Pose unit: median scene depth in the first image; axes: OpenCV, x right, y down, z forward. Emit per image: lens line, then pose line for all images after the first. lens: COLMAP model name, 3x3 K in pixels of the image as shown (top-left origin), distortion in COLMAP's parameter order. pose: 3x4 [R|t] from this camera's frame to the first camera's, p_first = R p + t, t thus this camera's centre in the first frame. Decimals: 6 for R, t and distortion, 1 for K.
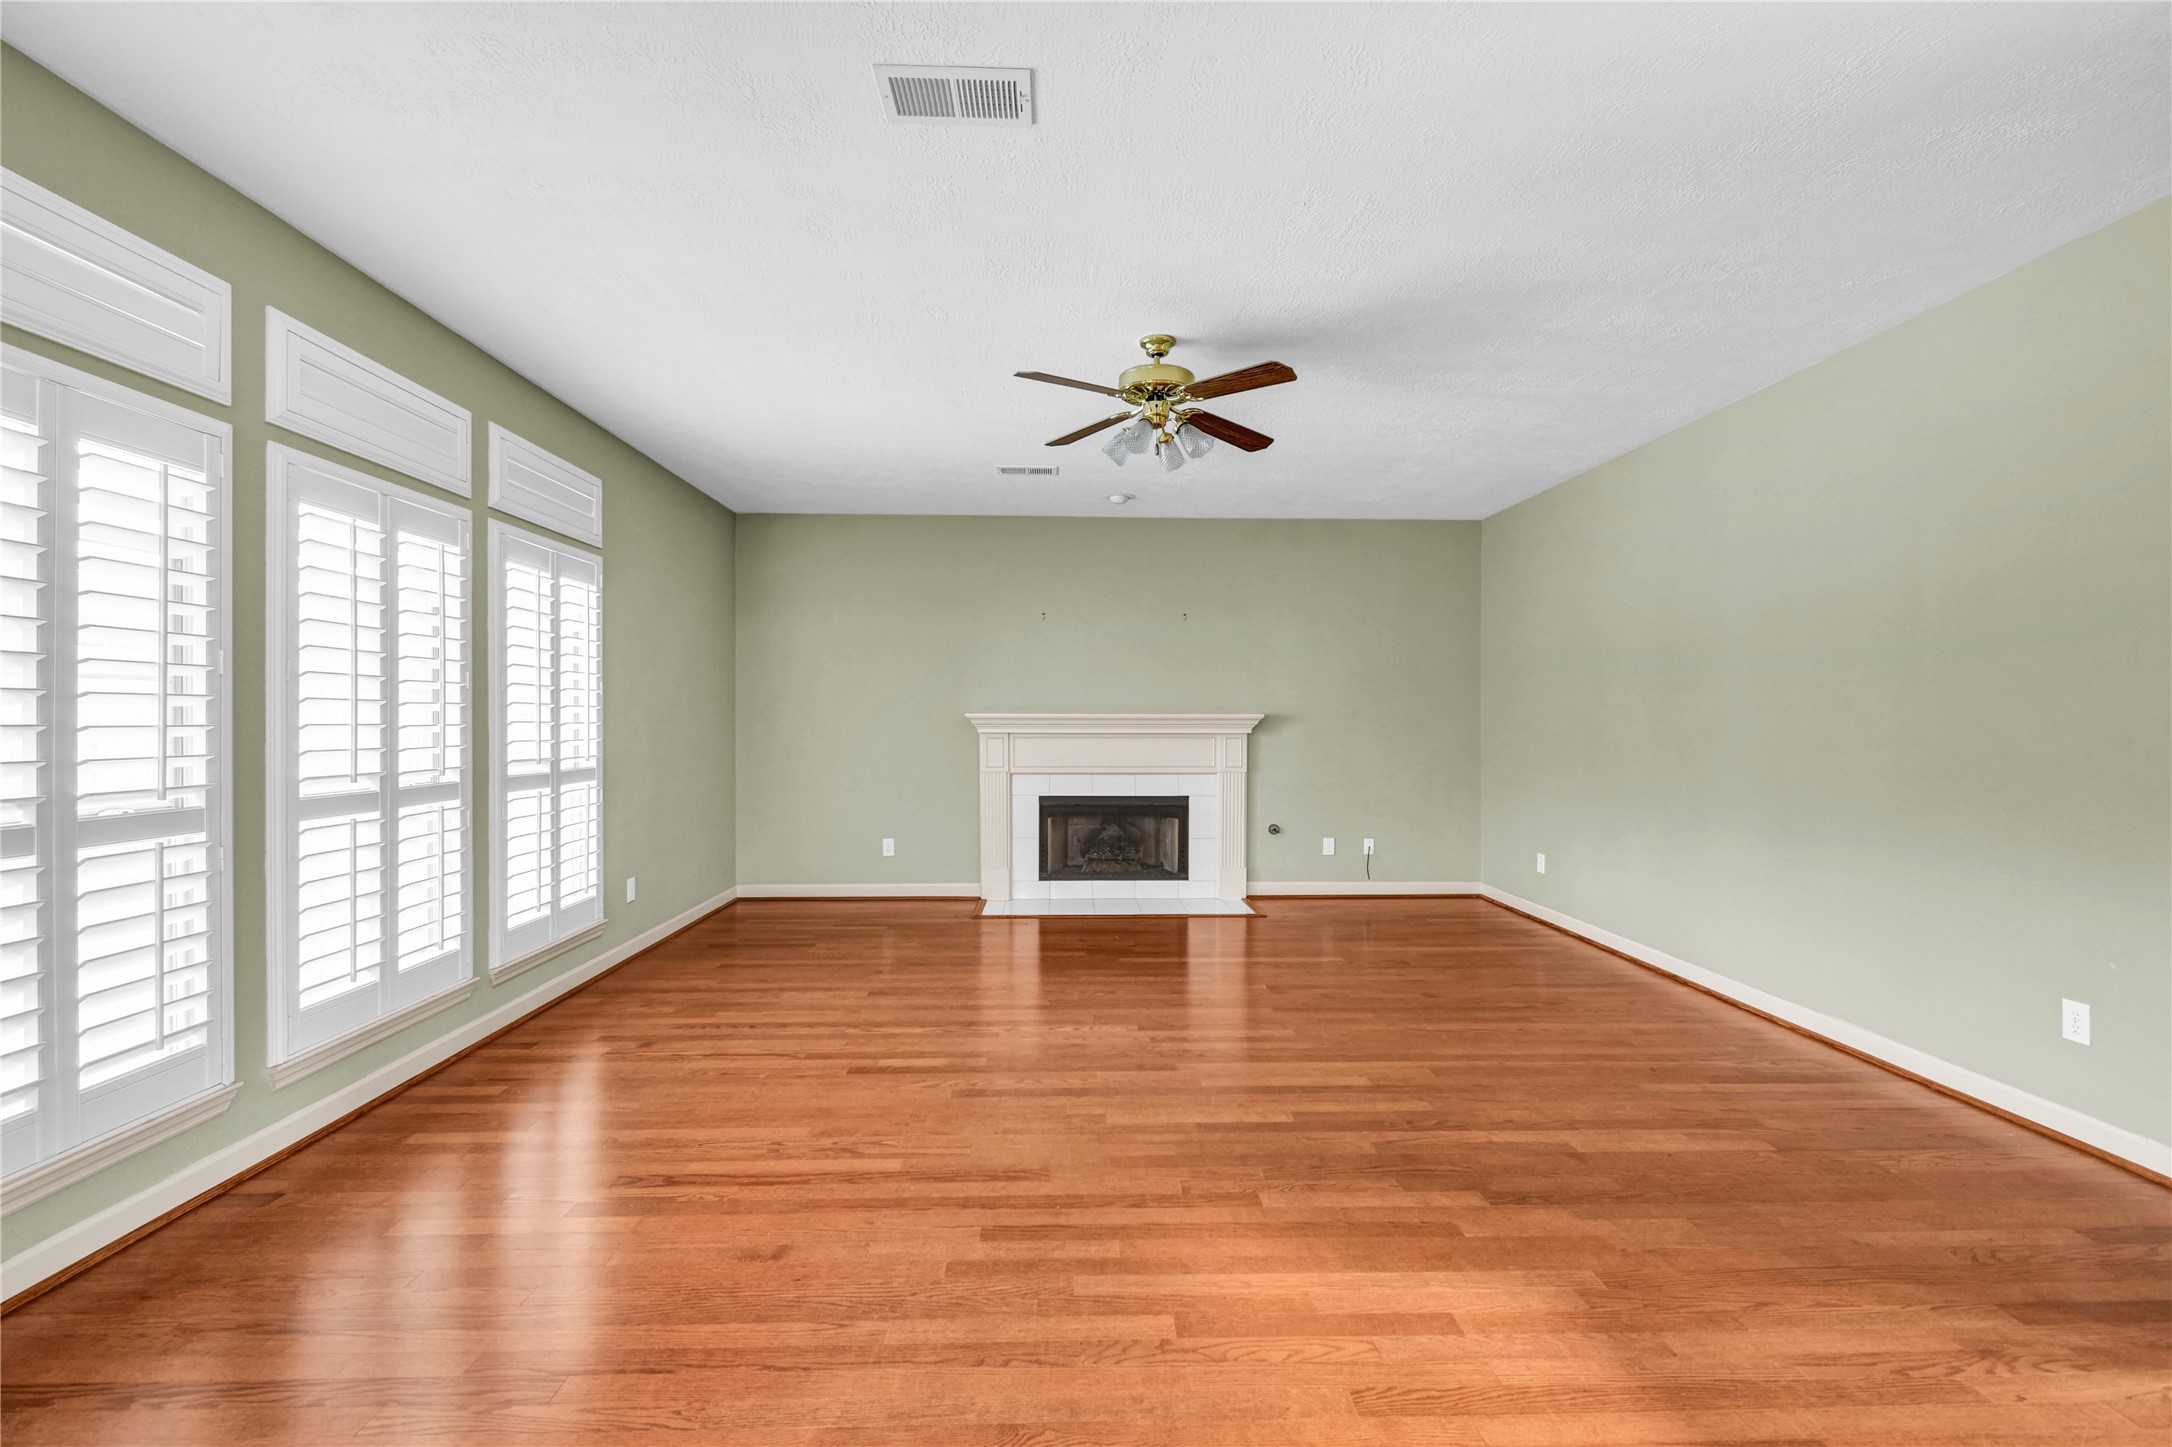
lens RADIAL K [[969.8, 0, 1082.0], [0, 969.8, 726.7], [0, 0, 1]] dist [0.002467, 0.001211]
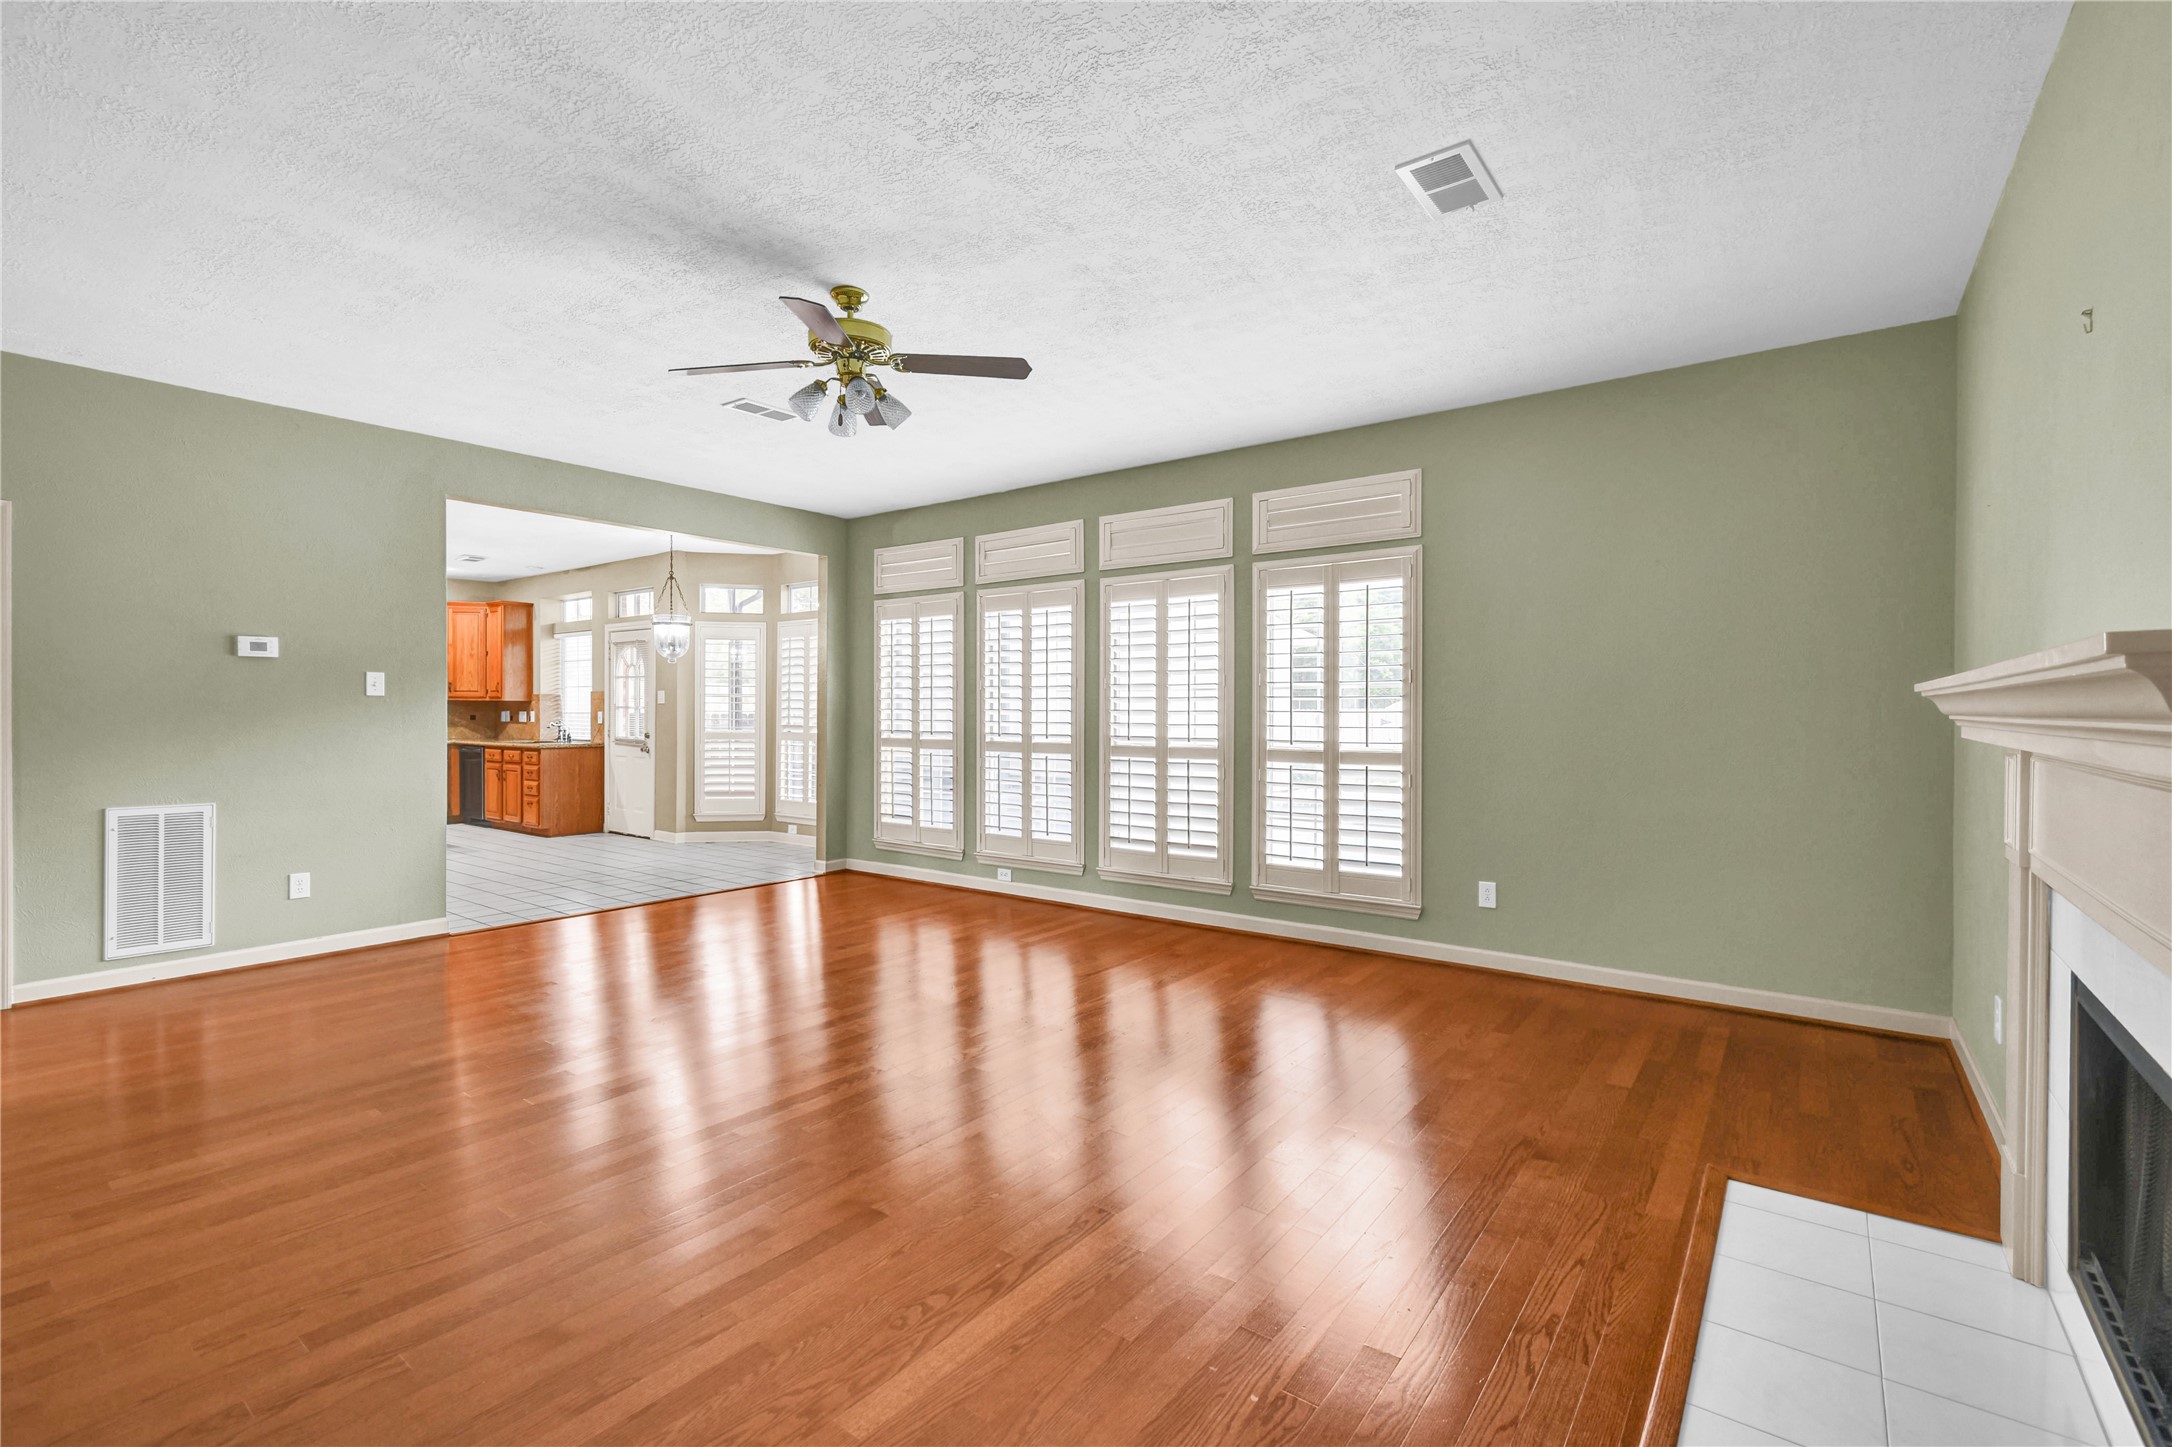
lens RADIAL K [[969.8, 0, 1098.6], [0, 969.8, 723.6], [0, 0, 1]] dist [0.002467, 0.001211]
pose [[-0.622134, 0.009764, -0.782850, 0.622365], [-0.006519, 0.999823, 0.017651, -0.007389], [0.782884, 0.016084, -0.621960, 1.702759]]
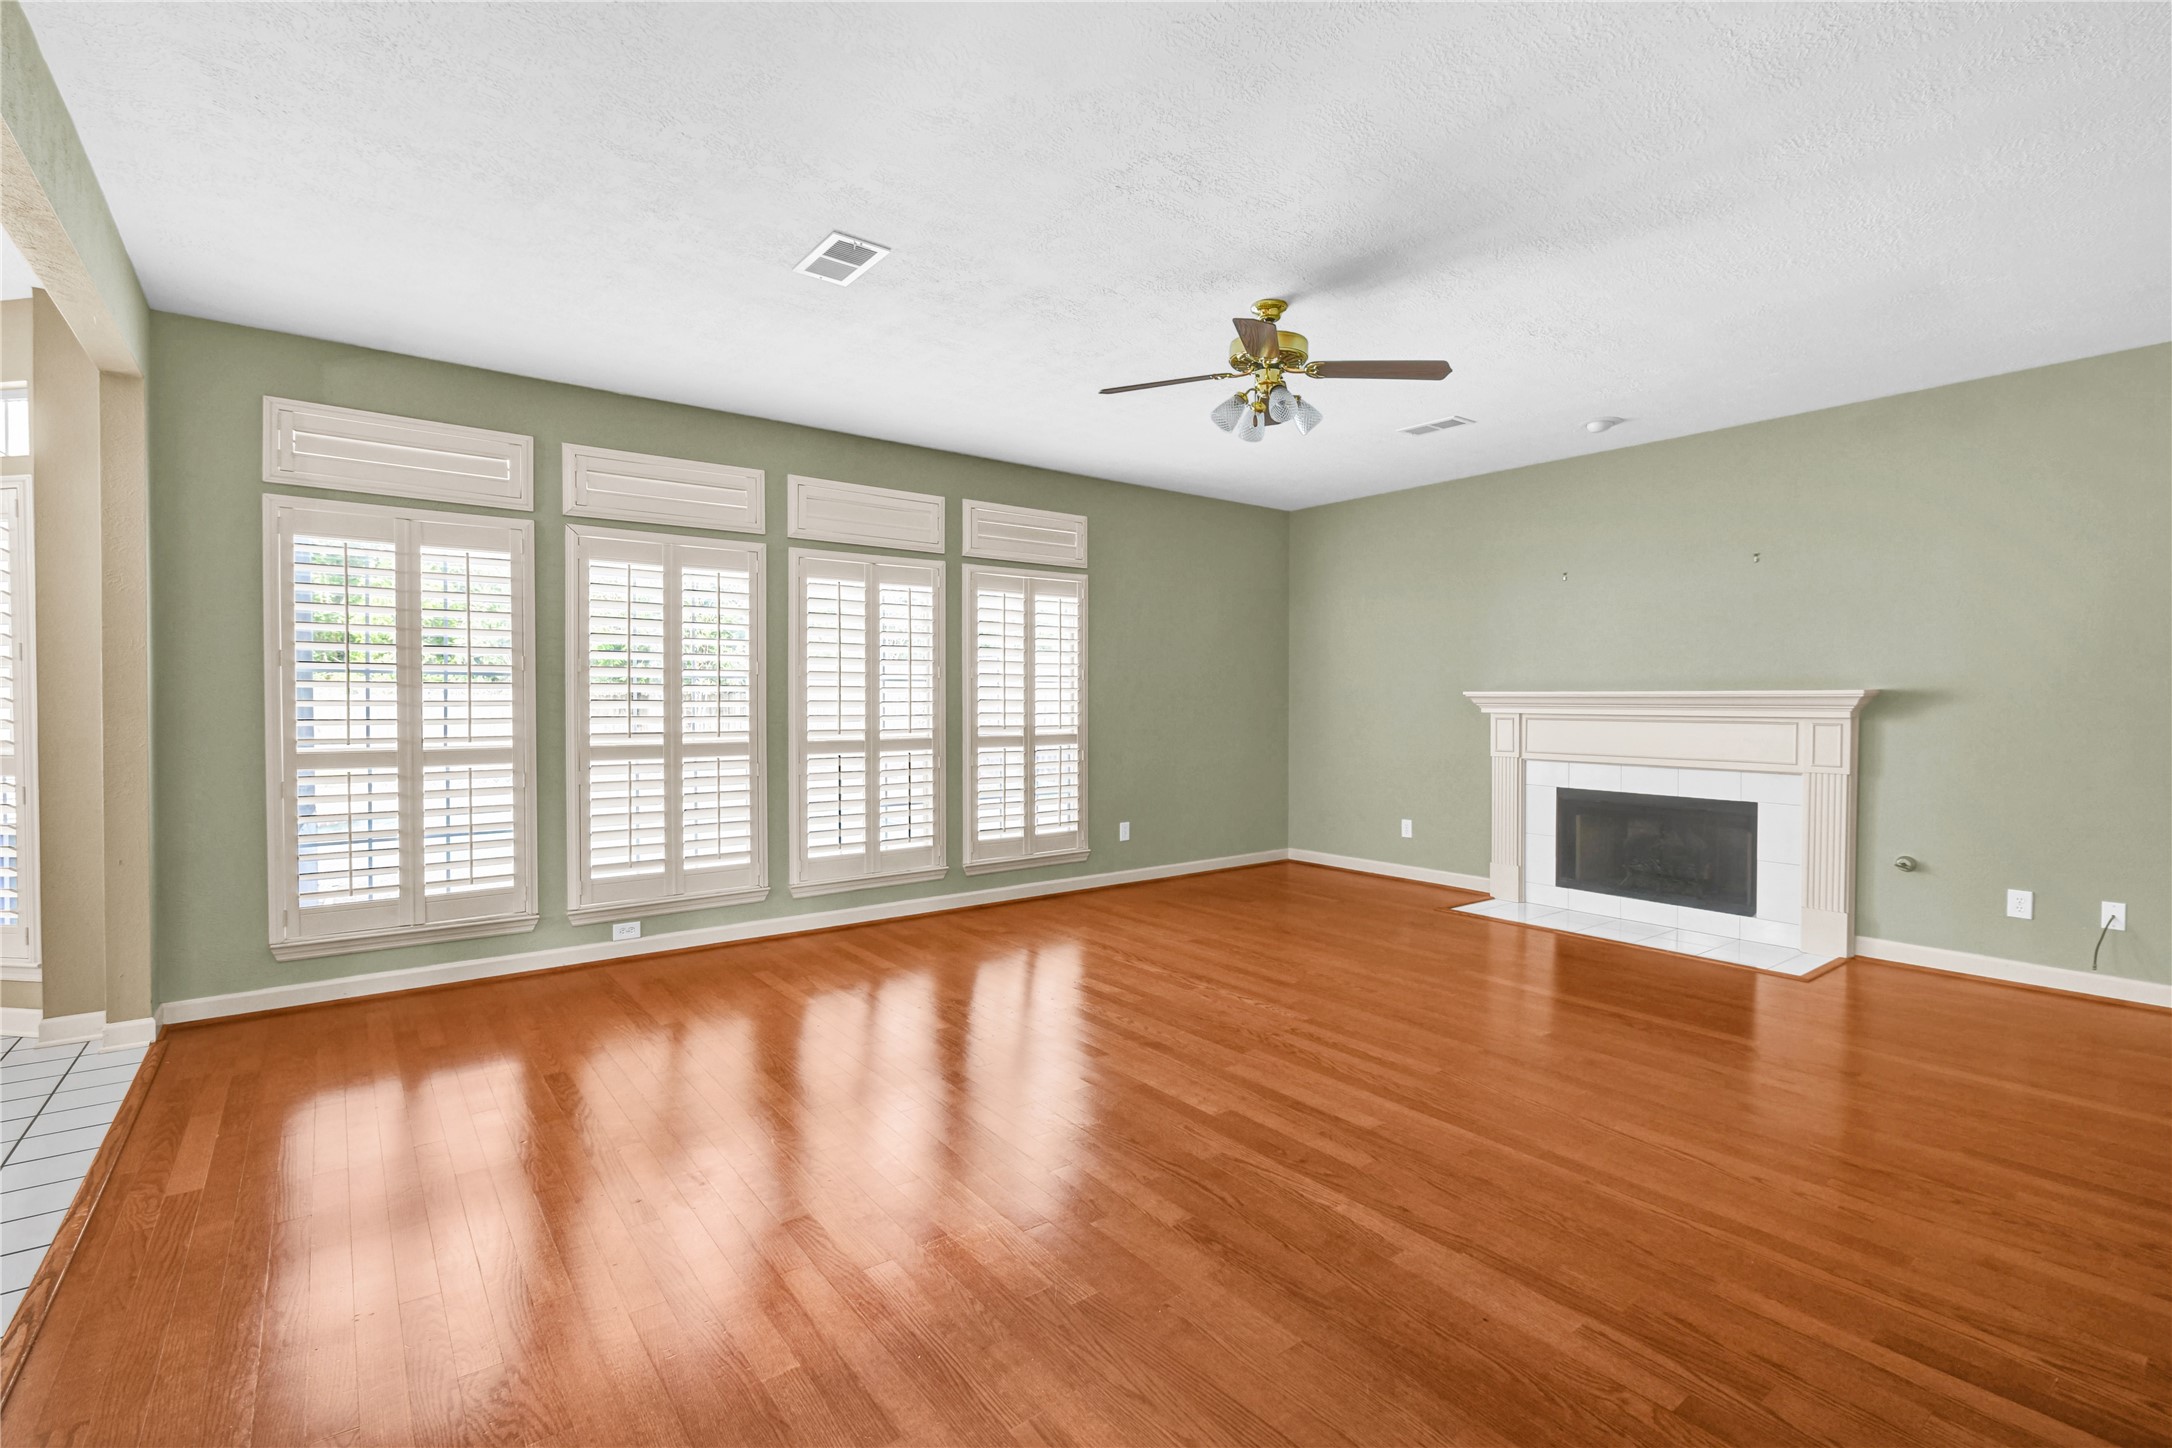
lens RADIAL K [[969.8, 0, 1035.6], [0, 969.8, 713.4], [0, 0, 1]] dist [0.002467, 0.001211]
pose [[0.573724, 0.011727, -0.818965, 0.683691], [-0.006544, 0.999931, 0.009734, 0.000970], [0.819022, -0.000225, 0.573762, 0.232393]]
